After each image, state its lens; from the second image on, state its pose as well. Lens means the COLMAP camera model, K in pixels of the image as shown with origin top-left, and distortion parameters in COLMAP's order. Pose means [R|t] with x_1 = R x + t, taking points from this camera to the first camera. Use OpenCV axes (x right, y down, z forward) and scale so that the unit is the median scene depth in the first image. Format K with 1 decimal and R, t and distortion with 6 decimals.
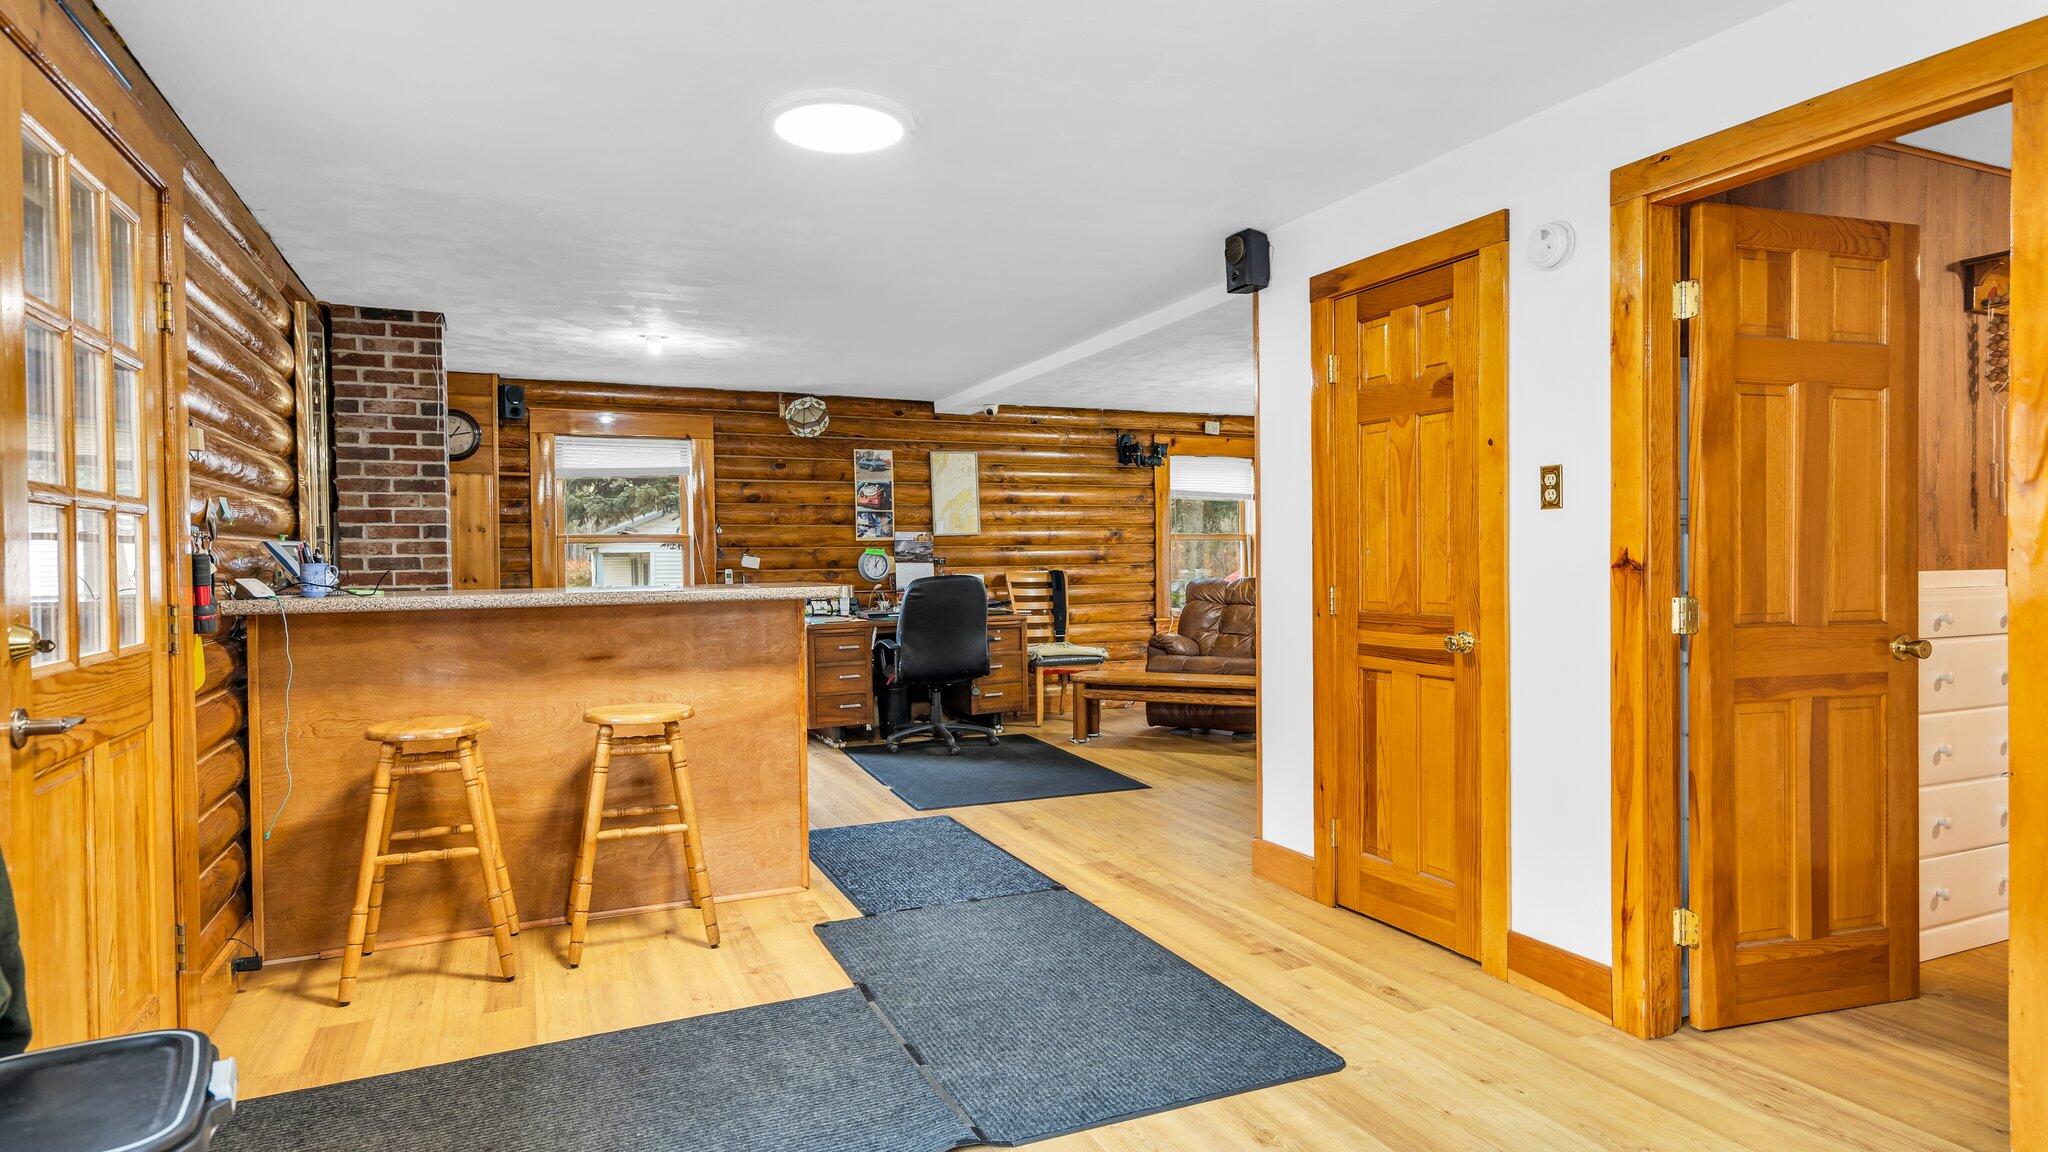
lens RADIAL K [[1053.3, 0, 1014.5], [0, 1053.3, 576.8], [0, 0, 1]] dist [0.002104, 0.002318]
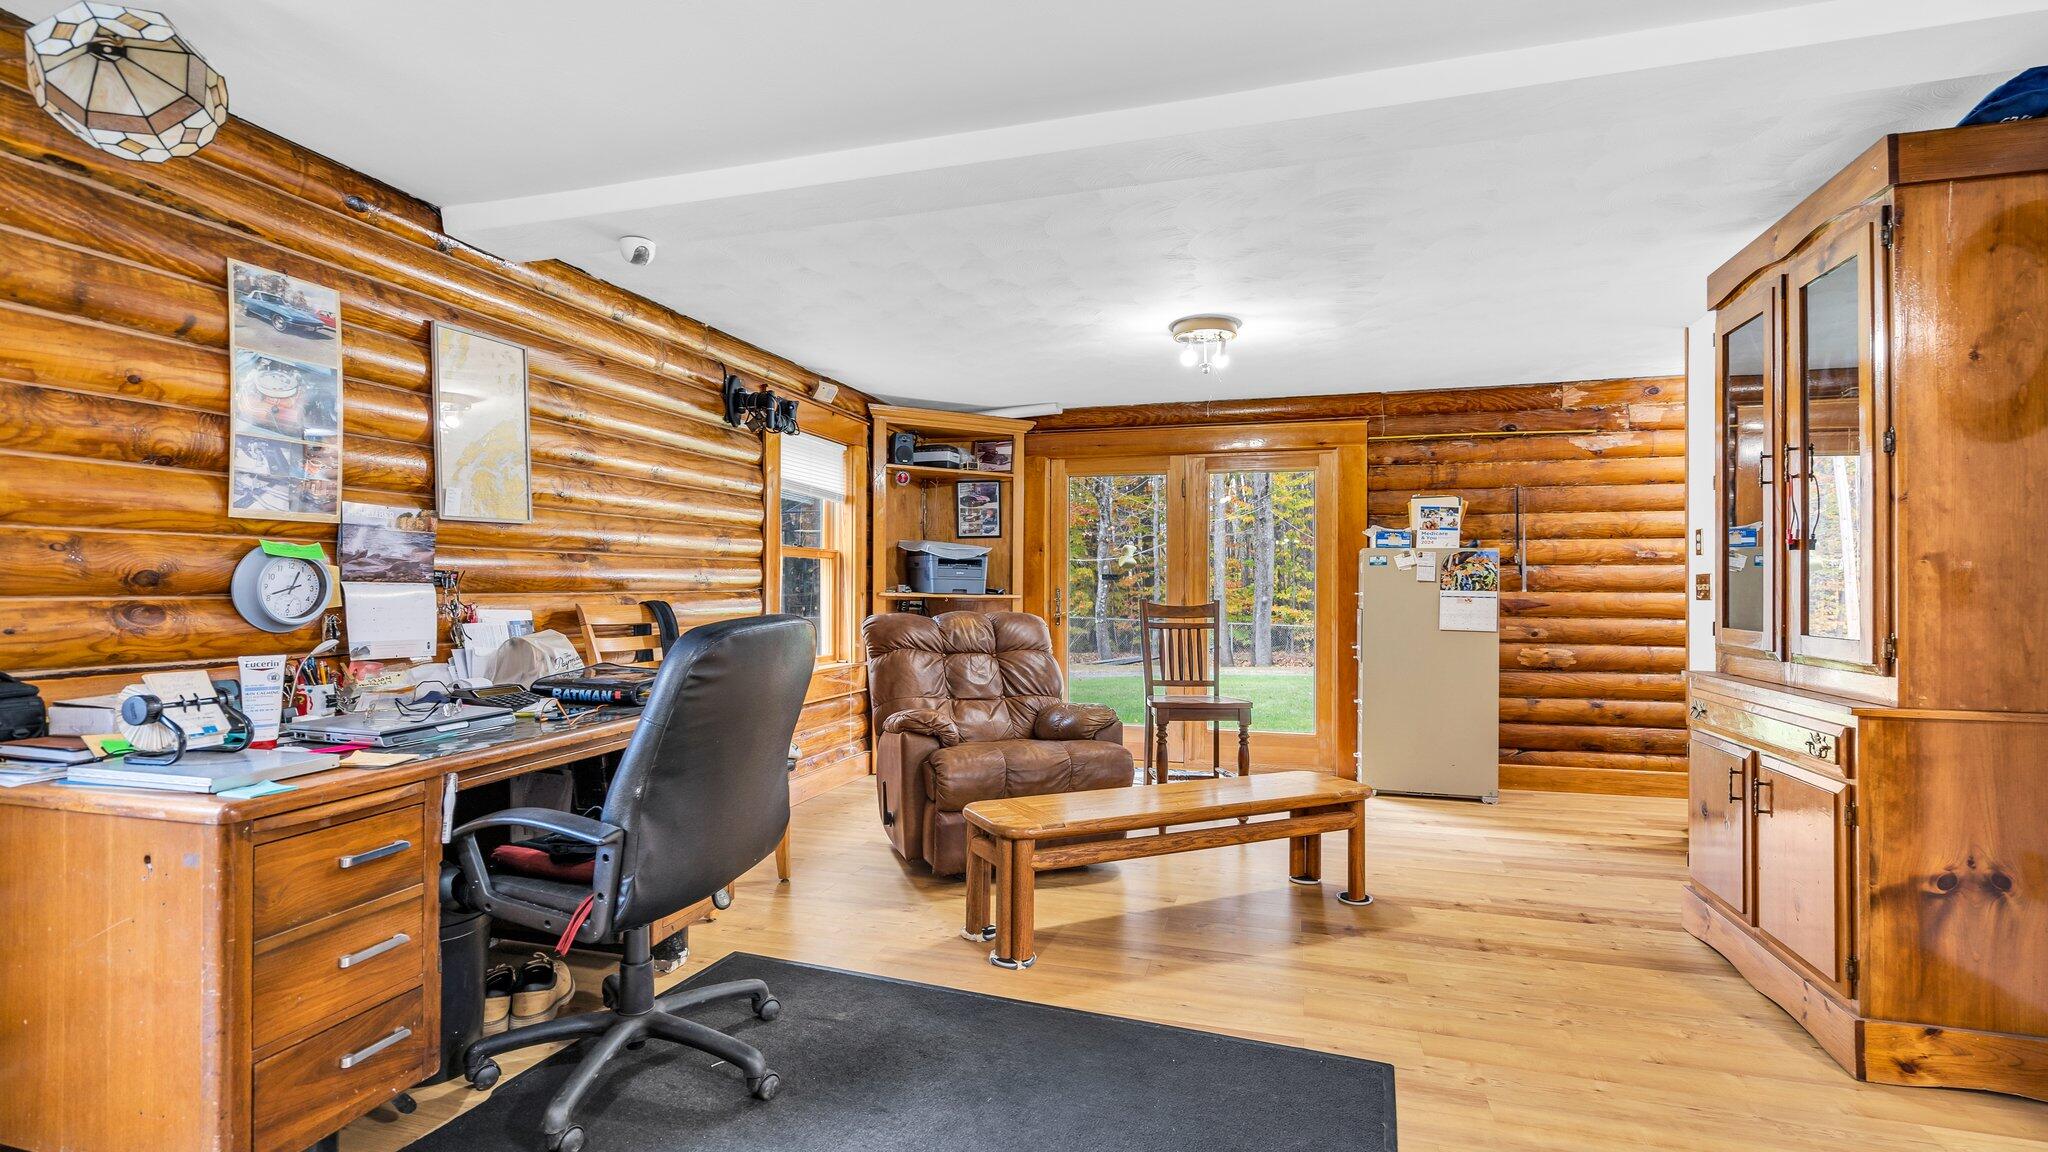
lens RADIAL K [[912.0, 0, 981.6], [0, 912.0, 573.8], [0, 0, 1]] dist [-0.010834, 0.002895]
pose [[0.655402, 0.022595, 0.754942, -0.208245], [0.004528, 0.999417, -0.033843, -0.003870], [-0.755267, 0.025599, 0.654917, 0.595861]]
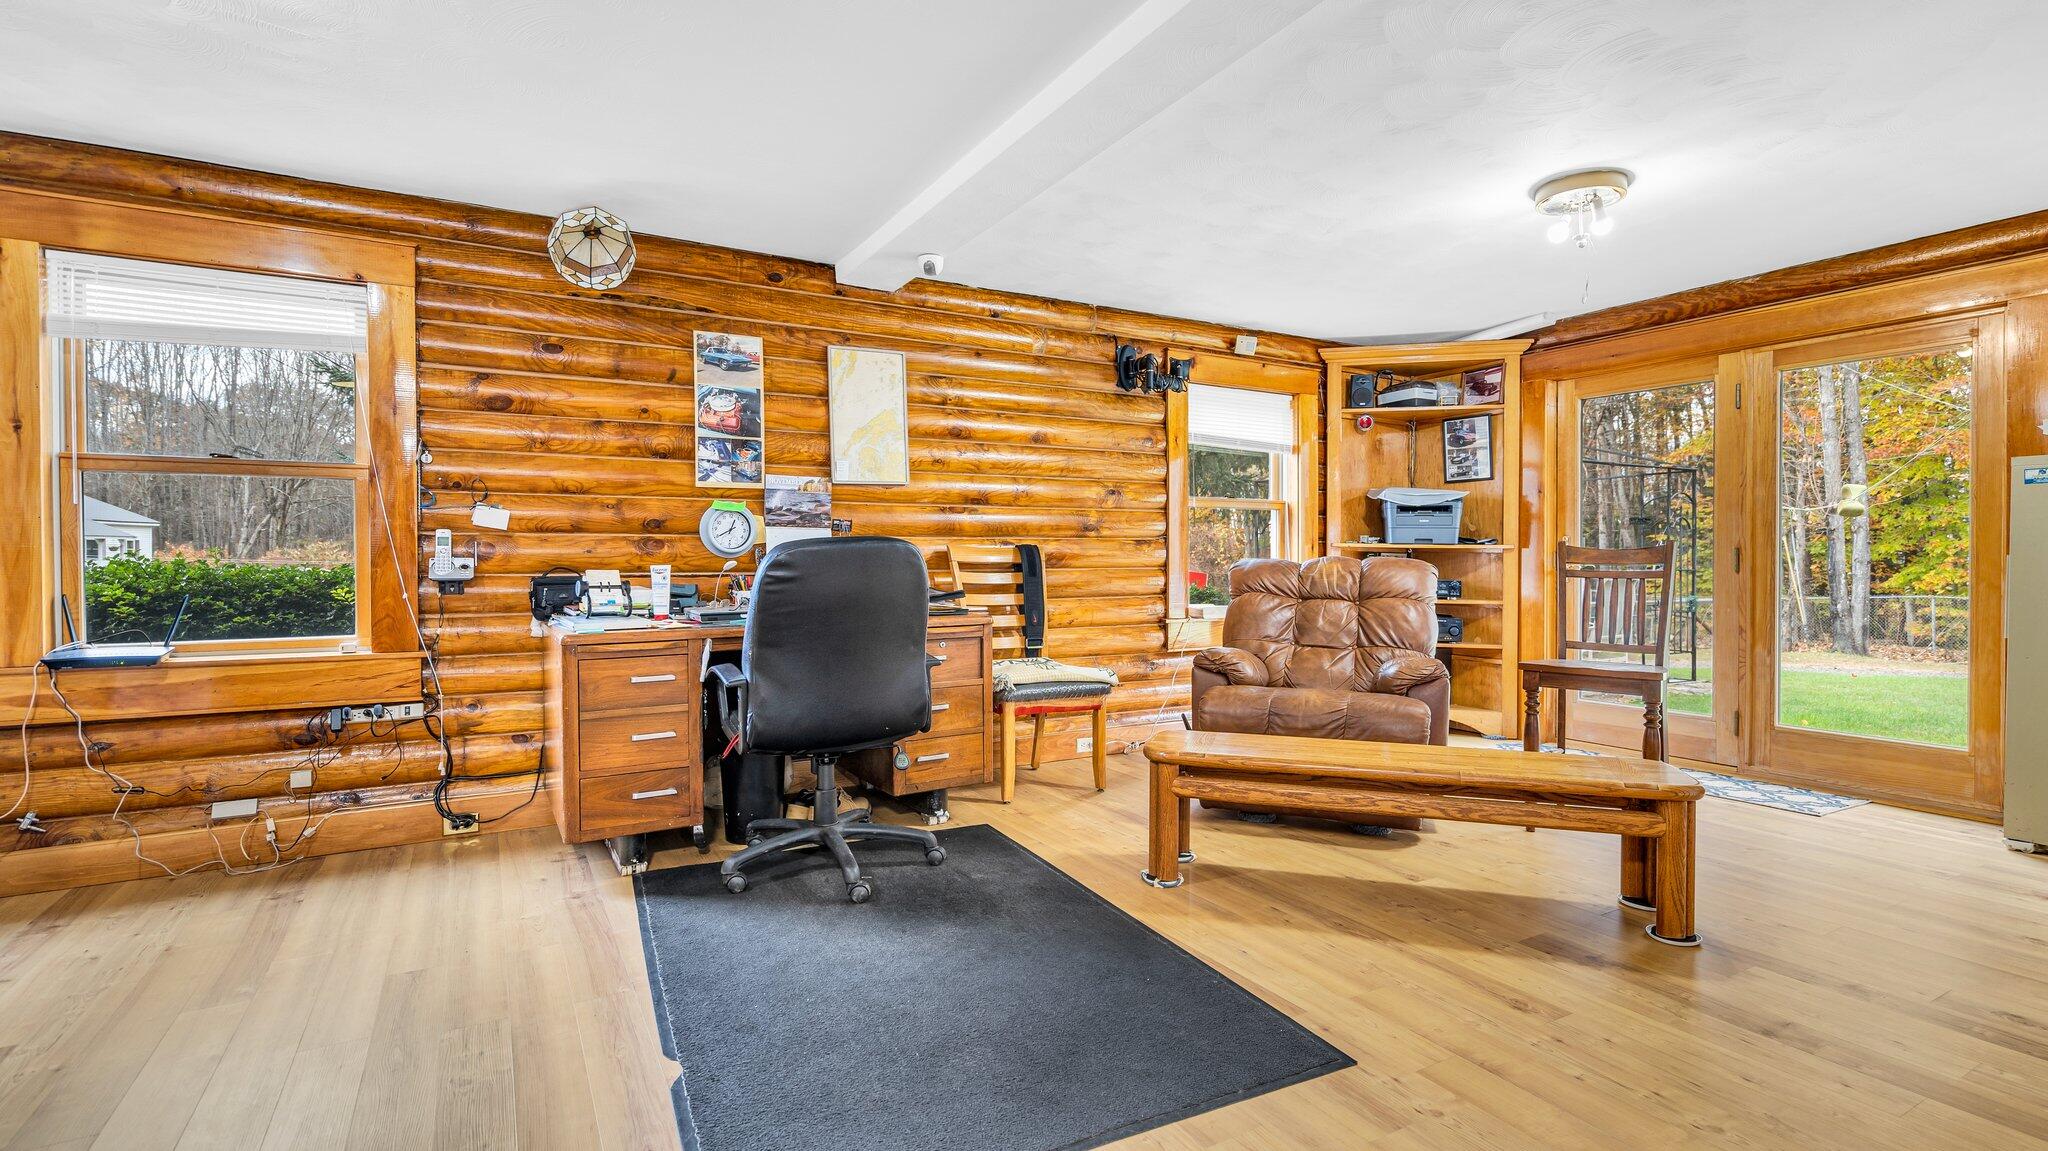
lens RADIAL K [[912.0, 0, 1036.5], [0, 912.0, 568.0], [0, 0, 1]] dist [-0.010834, 0.002895]
pose [[0.993031, 0.008482, 0.117549, -0.020944], [-0.007317, 0.999920, -0.010333, 0.014123], [-0.117627, 0.009401, 0.993013, 0.463497]]
